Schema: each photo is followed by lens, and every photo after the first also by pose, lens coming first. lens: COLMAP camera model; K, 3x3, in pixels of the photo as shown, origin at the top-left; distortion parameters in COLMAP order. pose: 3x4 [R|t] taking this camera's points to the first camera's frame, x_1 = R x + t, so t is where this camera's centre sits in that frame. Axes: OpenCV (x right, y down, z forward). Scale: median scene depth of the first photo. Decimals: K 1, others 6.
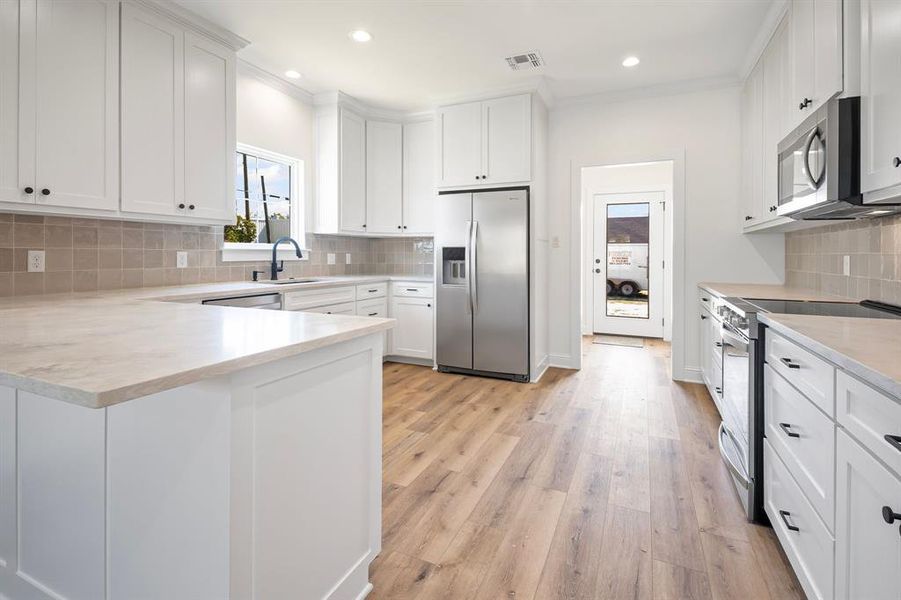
lens RADIAL K [[425.4, 0, 453.0], [0, 425.4, 257.8], [0, 0, 1]] dist [0.000383, -0.000140]
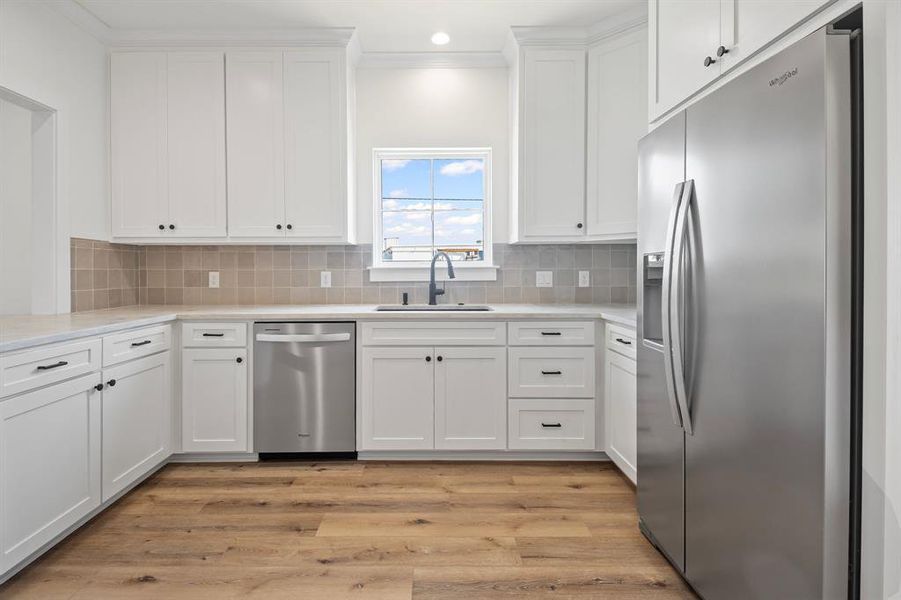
lens RADIAL K [[427.7, 0, 454.9], [0, 427.7, 280.7], [0, 0, 1]] dist [0.001222, -0.000060]
pose [[0.398798, 0.008501, -0.916999, 0.350421], [-0.001404, 0.999962, 0.008660, -0.001179], [0.917038, -0.002166, 0.398795, 0.727066]]
